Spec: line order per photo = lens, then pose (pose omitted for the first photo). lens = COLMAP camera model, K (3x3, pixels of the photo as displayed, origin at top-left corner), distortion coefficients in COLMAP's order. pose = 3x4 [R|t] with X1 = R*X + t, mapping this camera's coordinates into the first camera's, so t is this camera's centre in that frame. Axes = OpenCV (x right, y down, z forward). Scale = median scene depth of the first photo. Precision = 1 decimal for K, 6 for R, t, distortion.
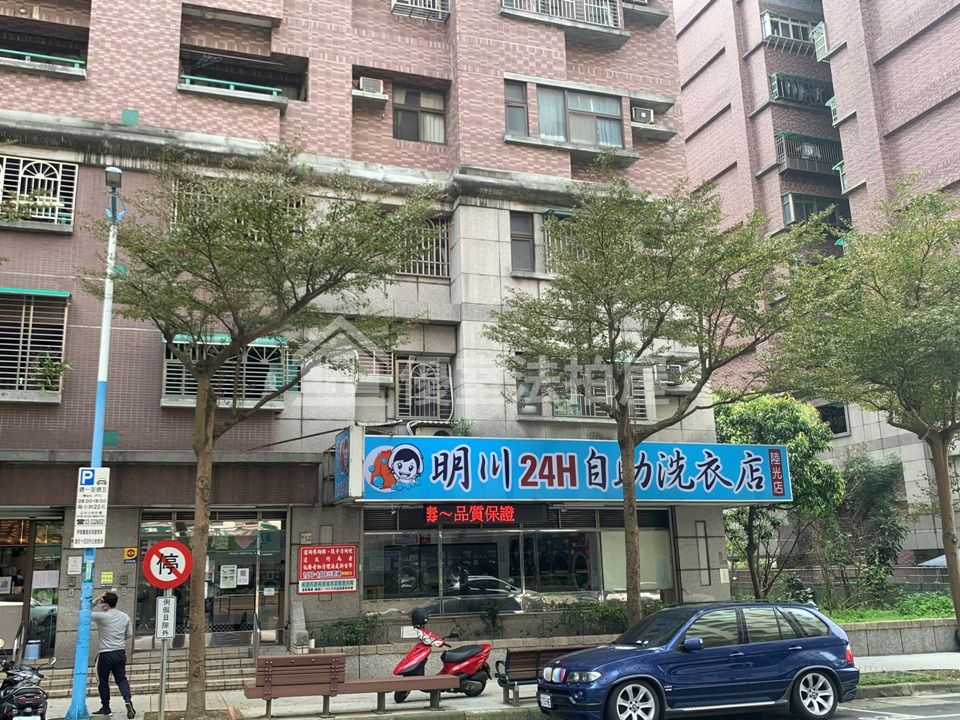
lens RADIAL K [[926.0, 0, 476.6], [0, 926.0, 349.1], [0, 0, 1]] dist [0.061635, 0.000000]
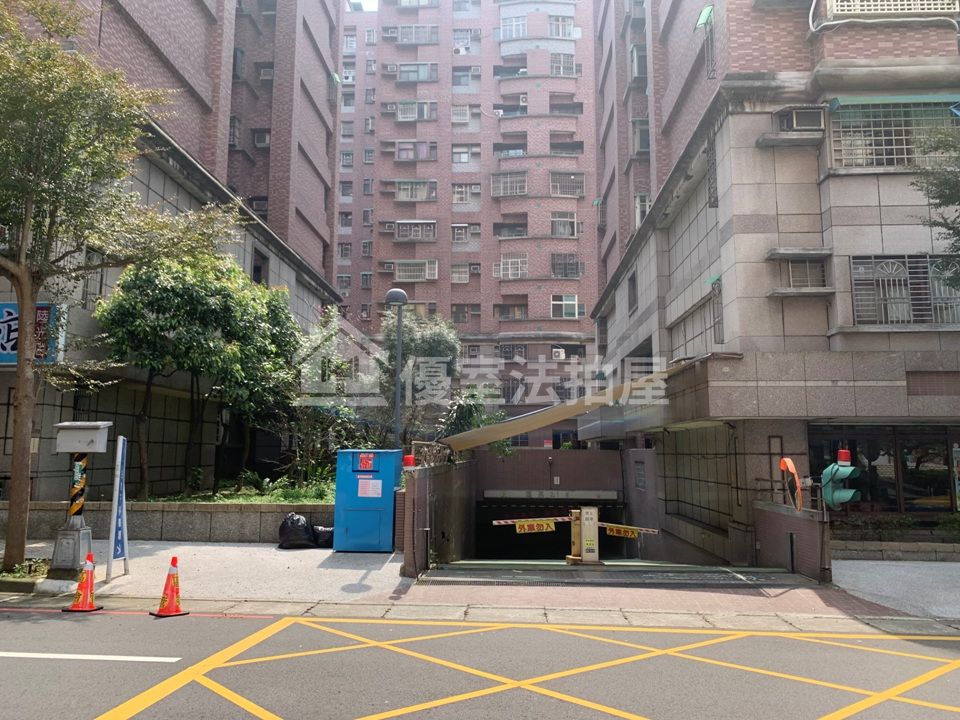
lens RADIAL K [[745.0, 0, 479.4], [0, 745.0, 352.4], [0, 0, 1]] dist [0.026441, -0.029610]
pose [[0.924732, -0.022860, -0.379932, 1.216075], [0.060816, 0.994244, 0.088202, 0.140653], [0.375729, -0.104669, 0.920800, 0.613371]]
